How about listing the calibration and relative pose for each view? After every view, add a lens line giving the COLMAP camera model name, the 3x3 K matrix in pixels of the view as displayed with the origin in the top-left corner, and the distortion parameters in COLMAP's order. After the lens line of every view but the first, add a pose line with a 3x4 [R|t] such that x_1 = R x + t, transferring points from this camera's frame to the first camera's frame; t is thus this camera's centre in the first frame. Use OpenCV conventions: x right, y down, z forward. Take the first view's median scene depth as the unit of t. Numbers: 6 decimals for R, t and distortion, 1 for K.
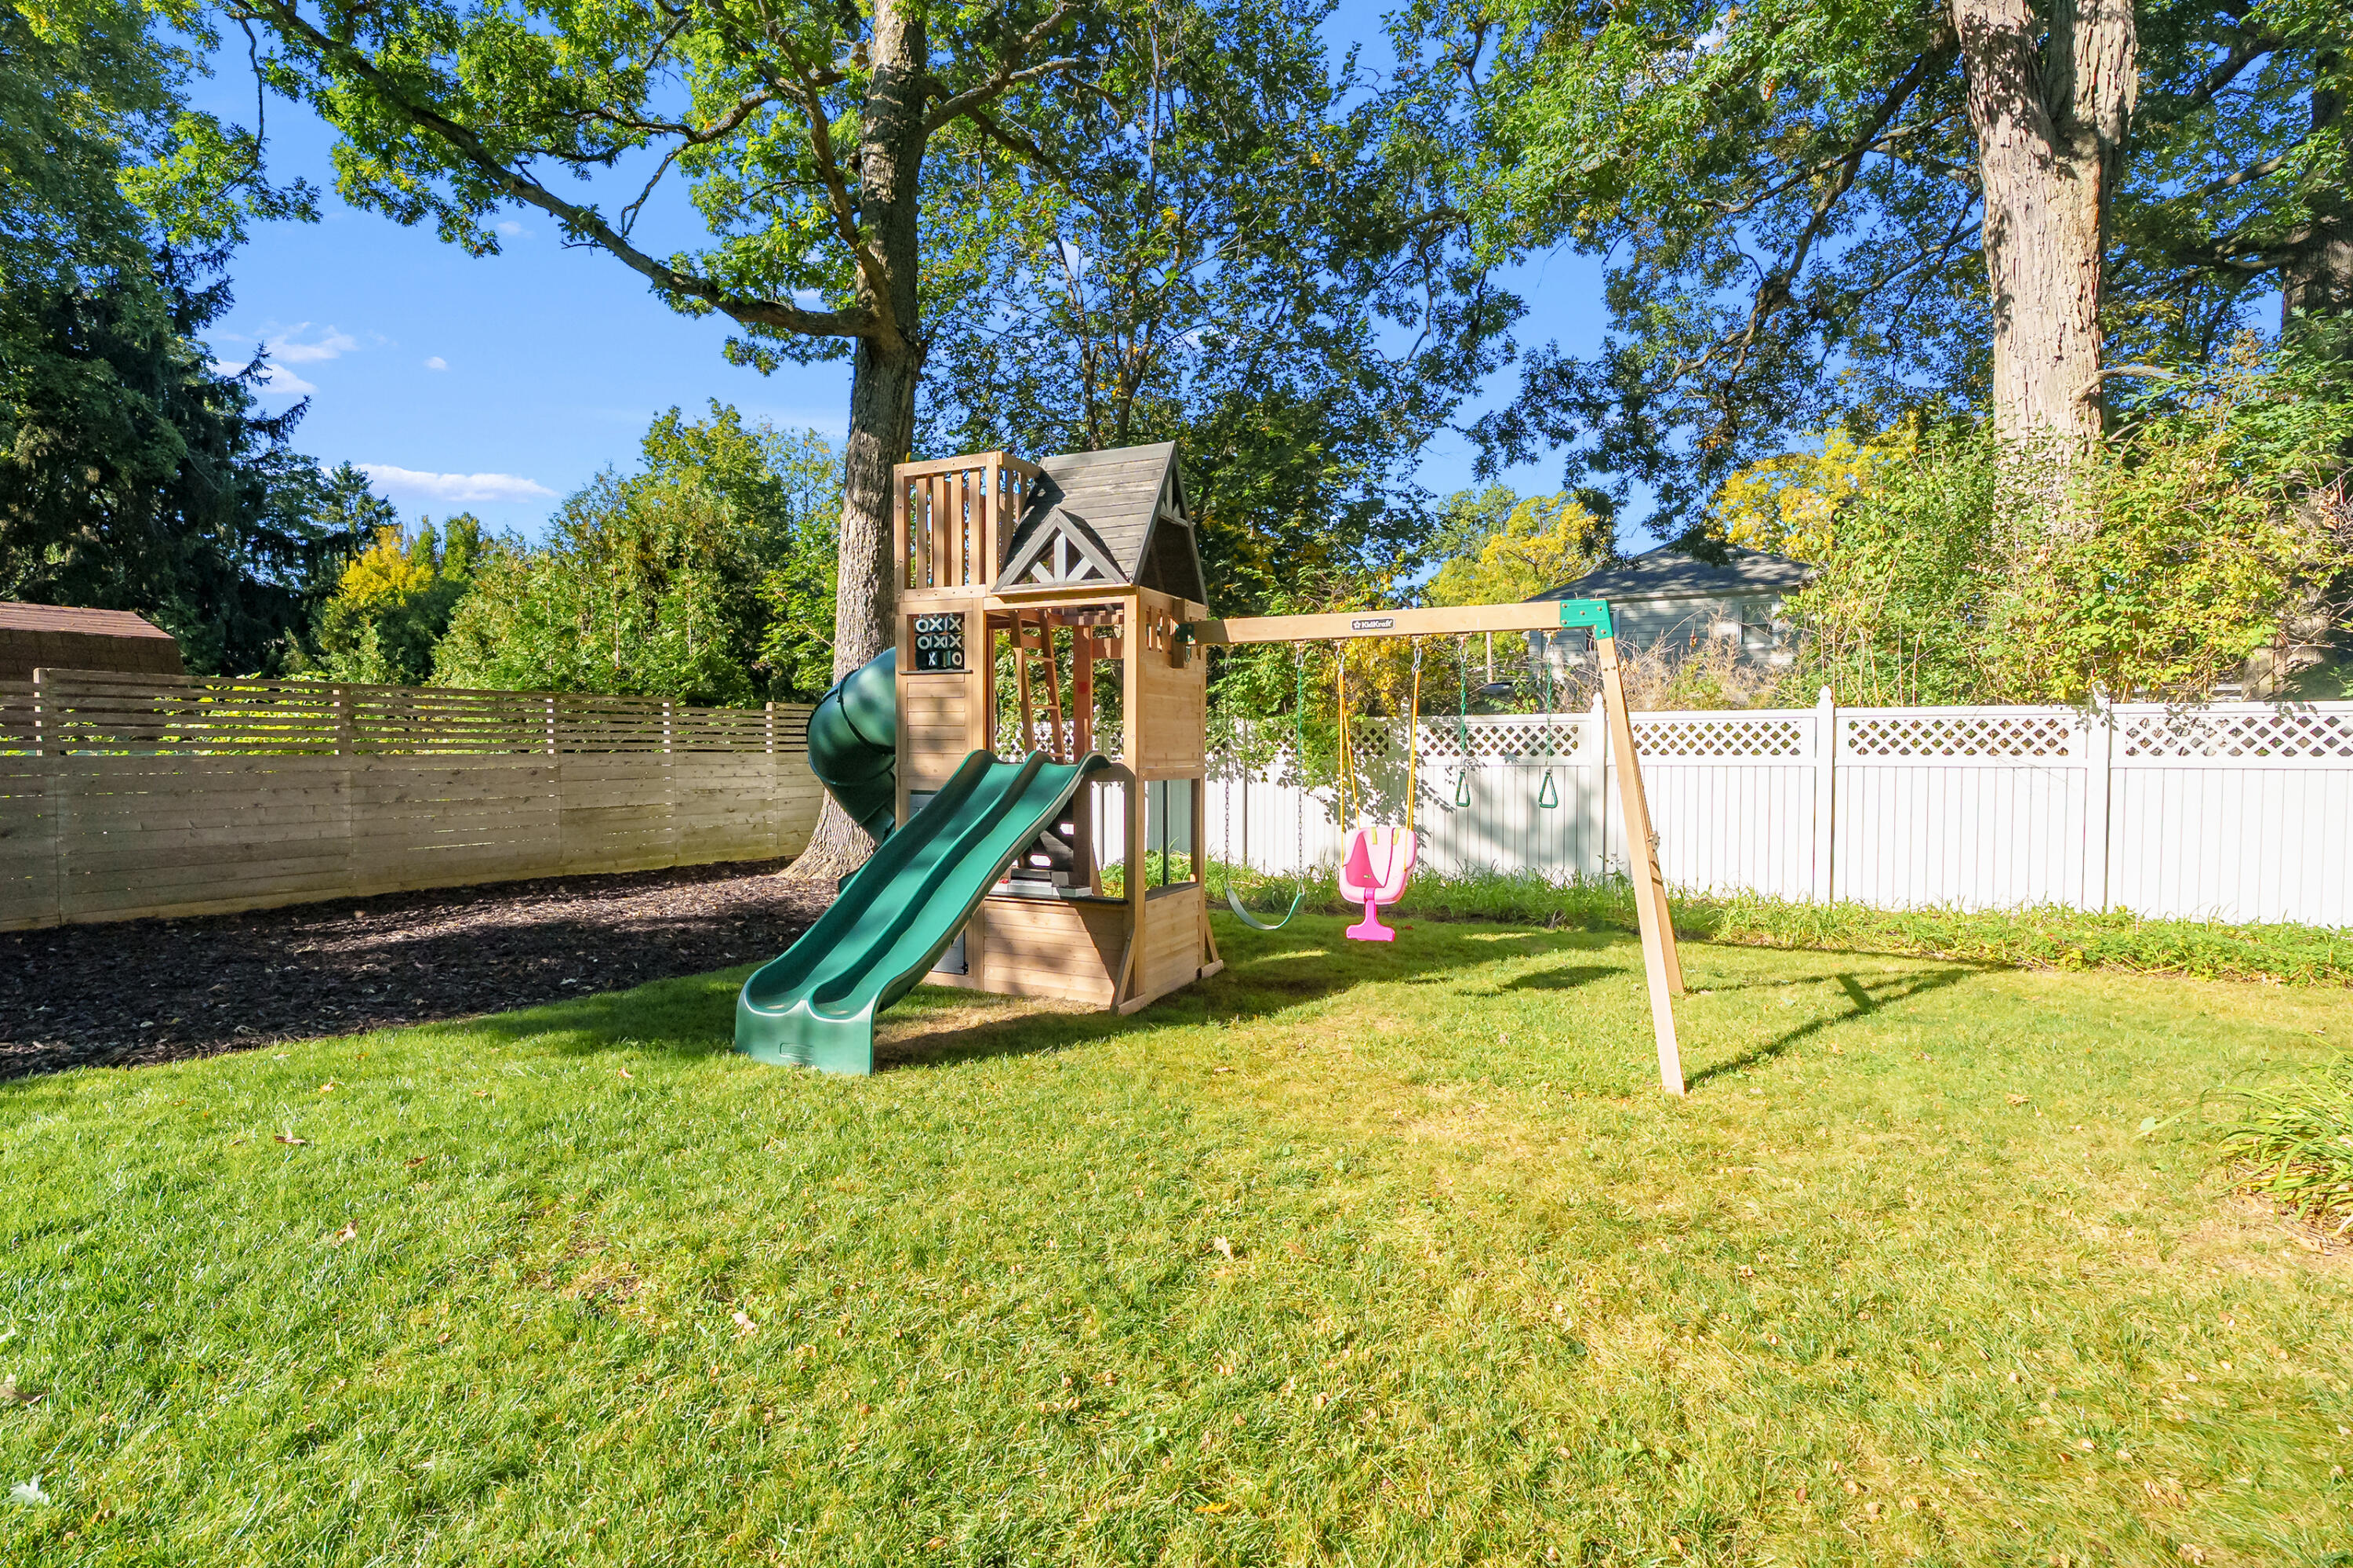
lens RADIAL K [[1109.6, 0, 1176.5], [0, 1109.6, 784.0], [0, 0, 1]] dist [0.002411, 0.000846]
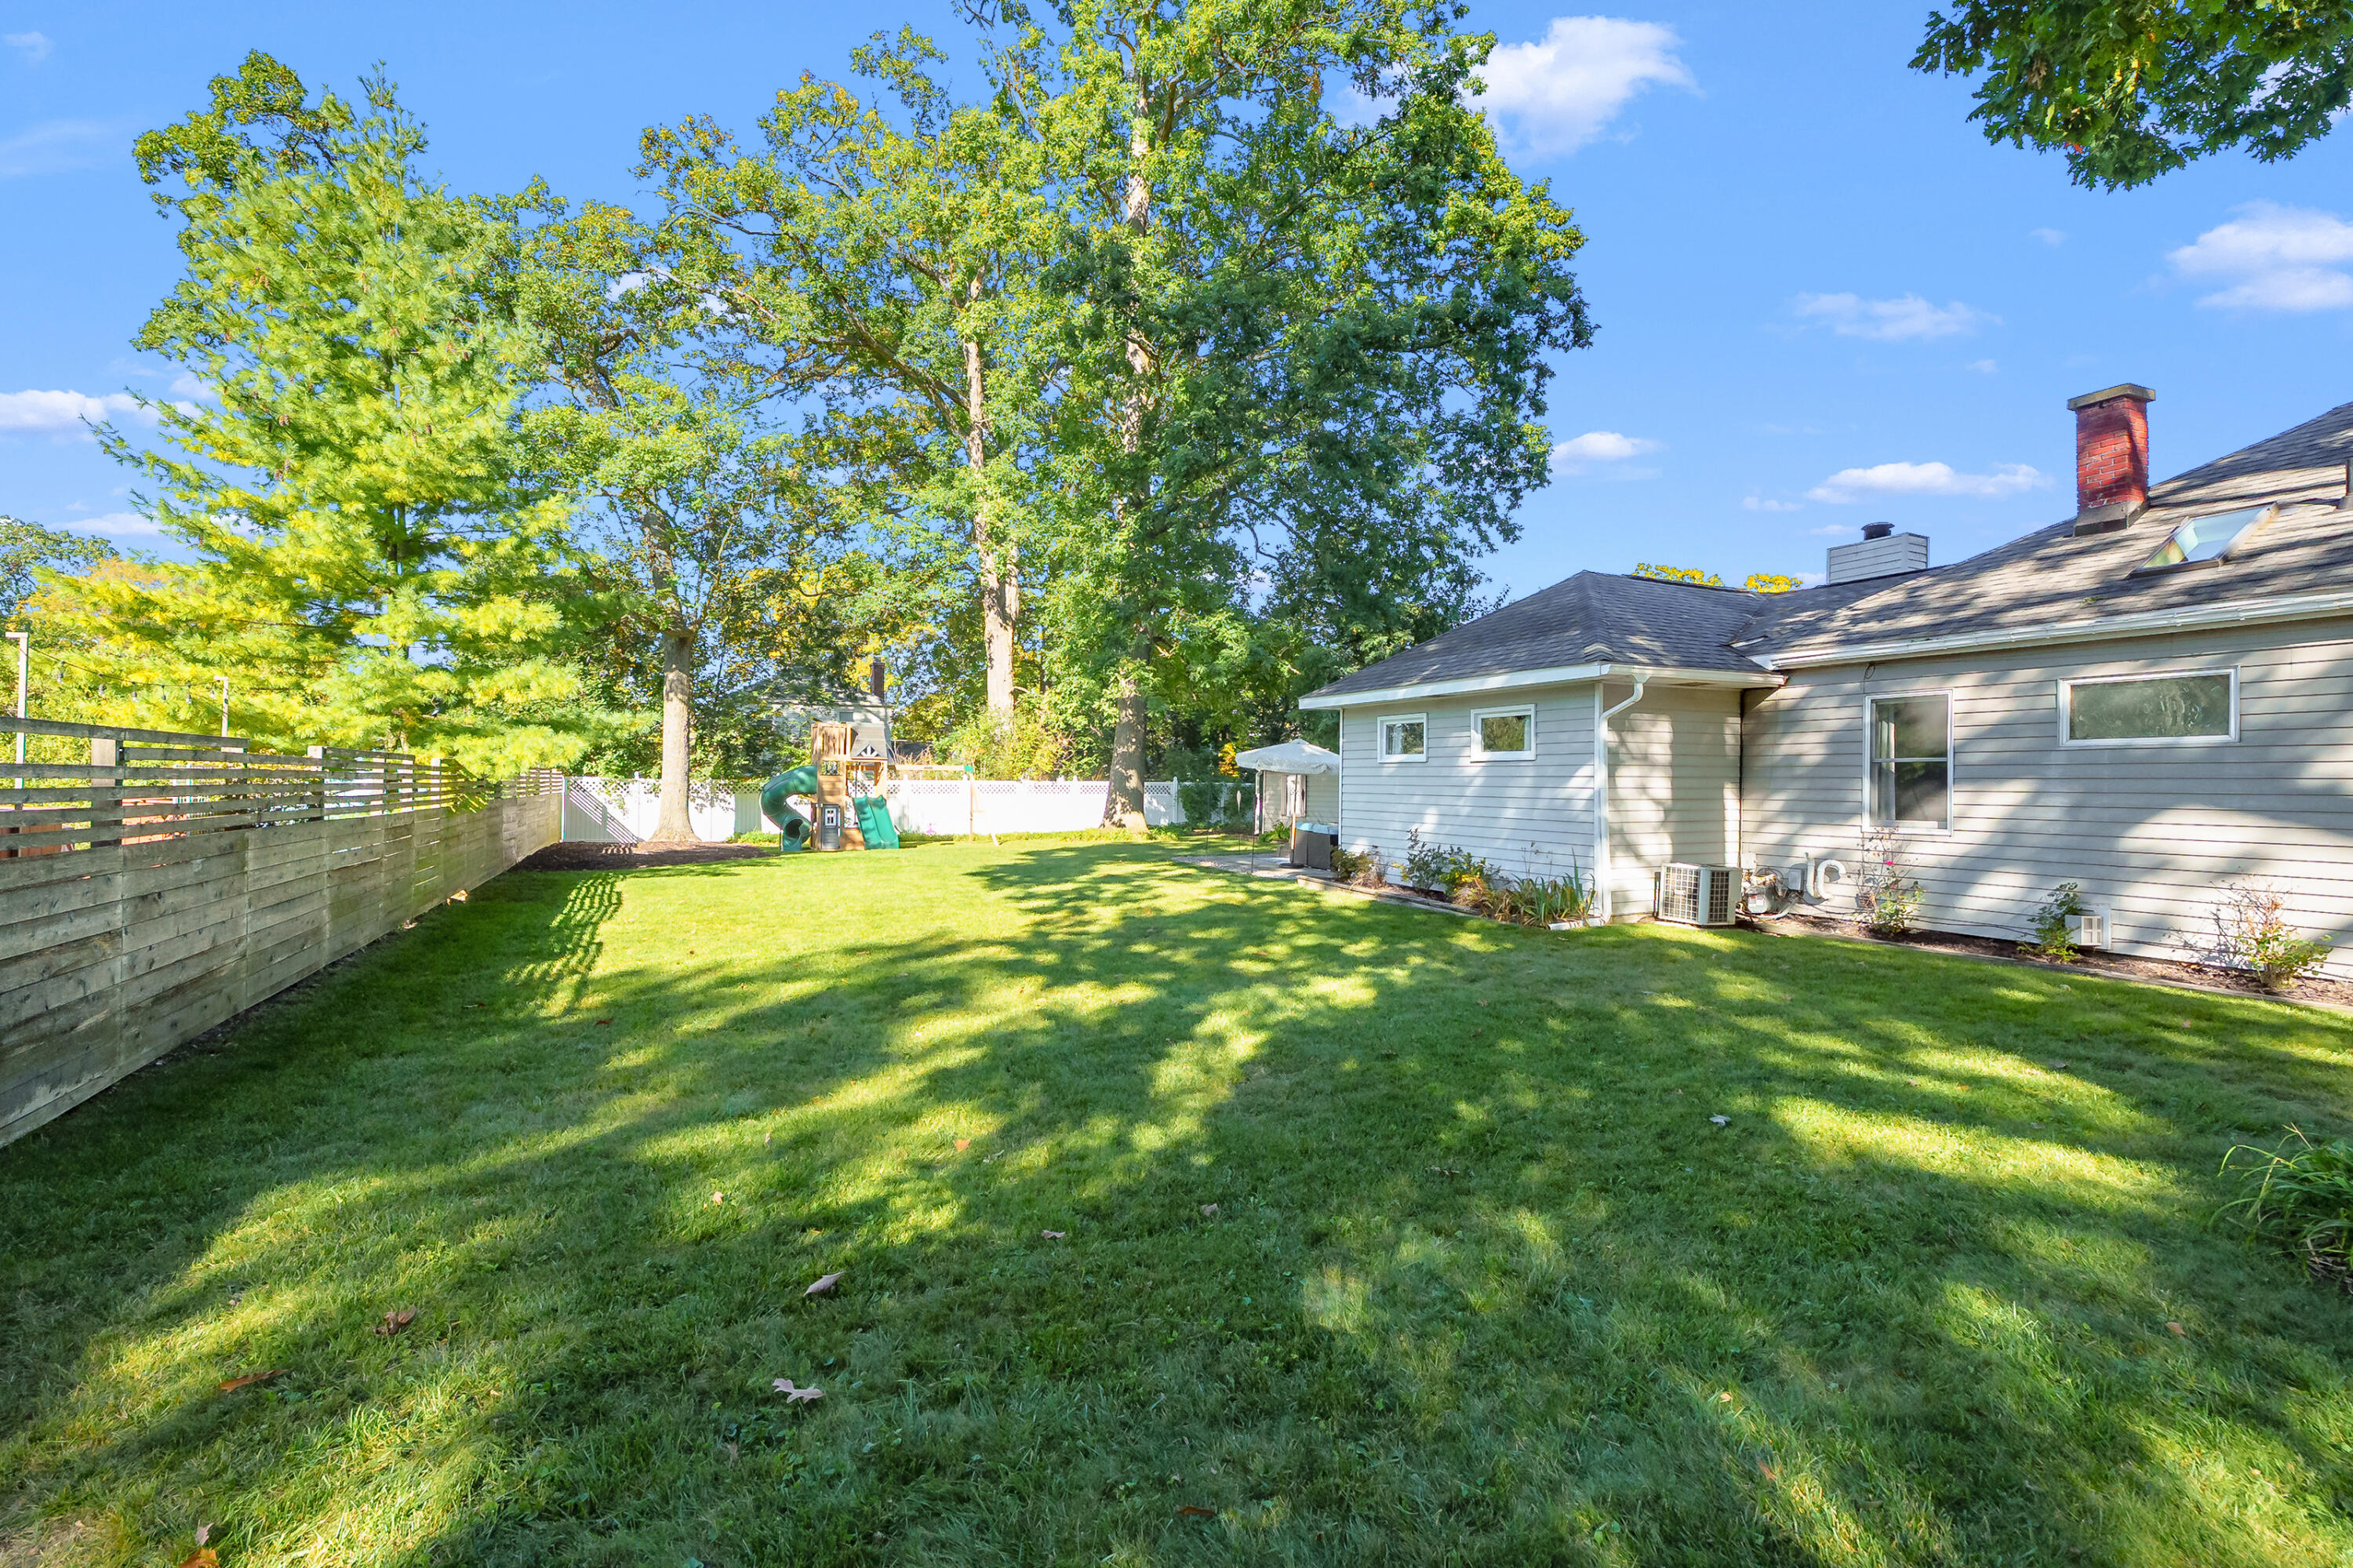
lens RADIAL K [[1075.4, 0, 1176.5], [0, 1075.4, 784.0], [0, 0, 1]] dist [0.000632, 0.000073]
pose [[0.591867, 0.002216, 0.806033, -1.613936], [0.015889, 0.999770, -0.014416, 0.004072], [-0.805879, 0.021339, 0.591695, -1.434599]]
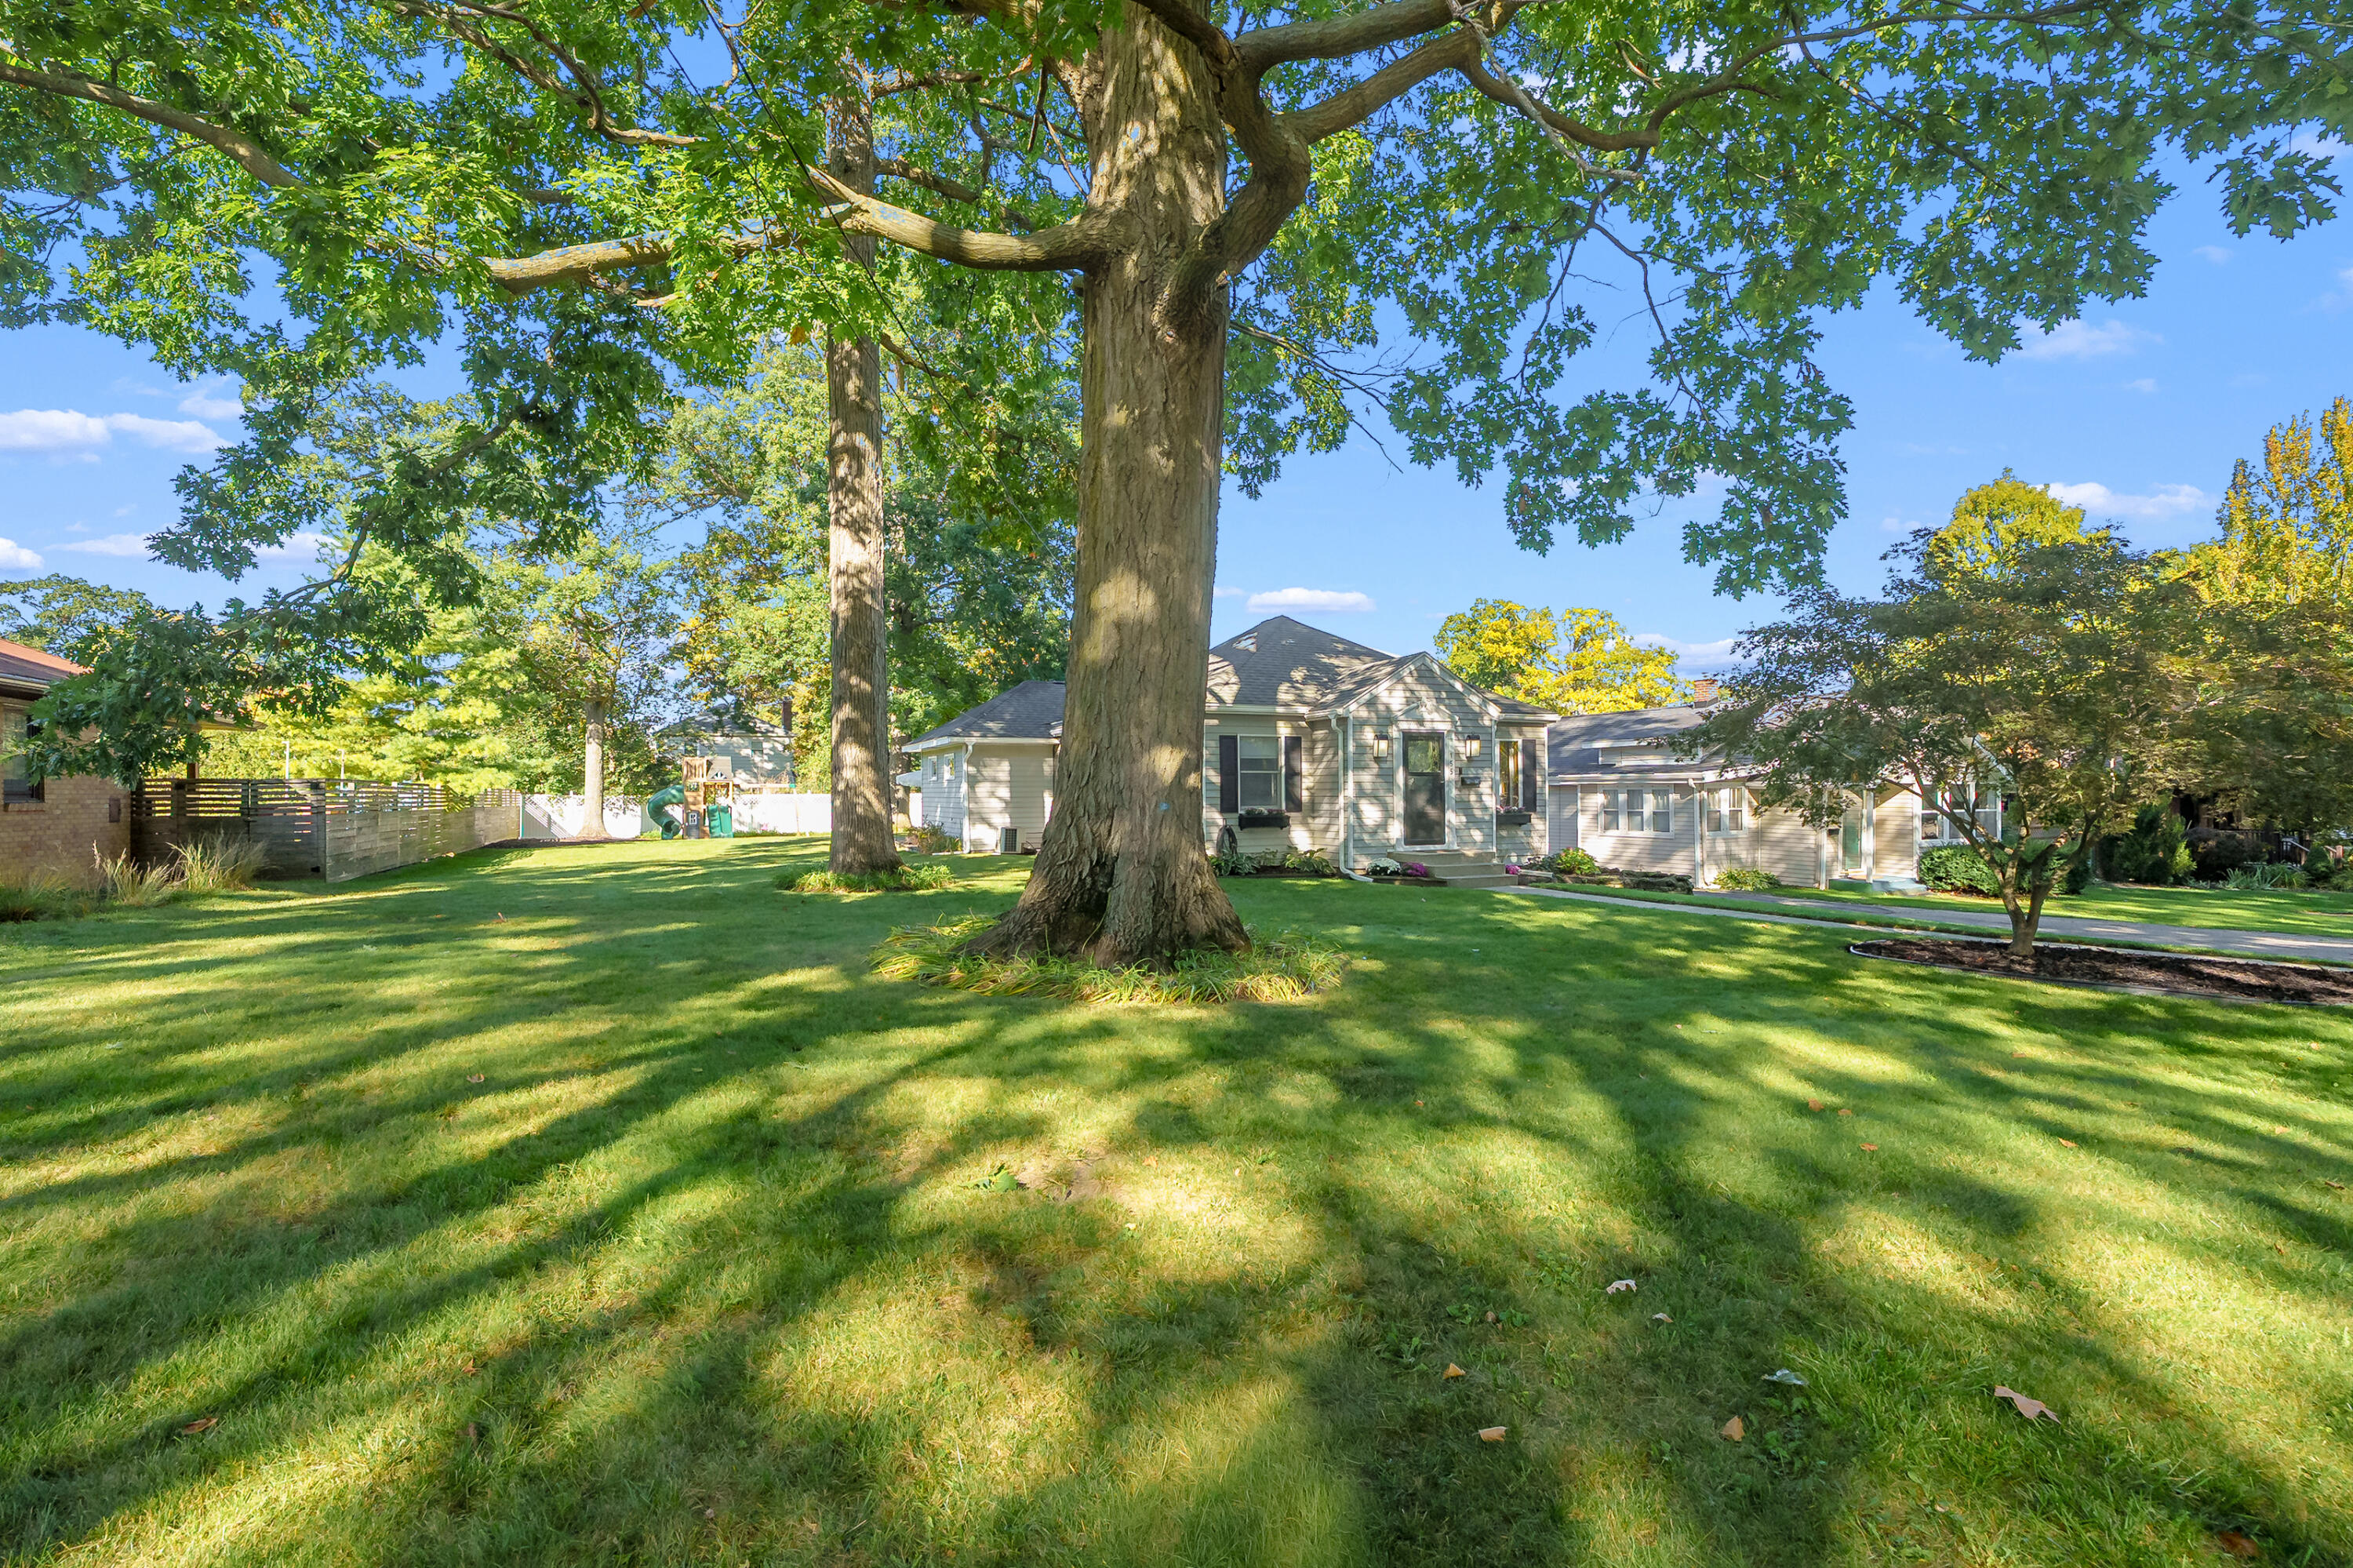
lens RADIAL K [[1109.6, 0, 1176.5], [0, 1109.6, 784.0], [0, 0, 1]] dist [0.002411, 0.000846]
pose [[0.599621, 0.005451, 0.800266, -2.161034], [0.026324, 0.999301, -0.026530, 0.054940], [-0.799851, 0.036974, 0.599059, -2.944009]]
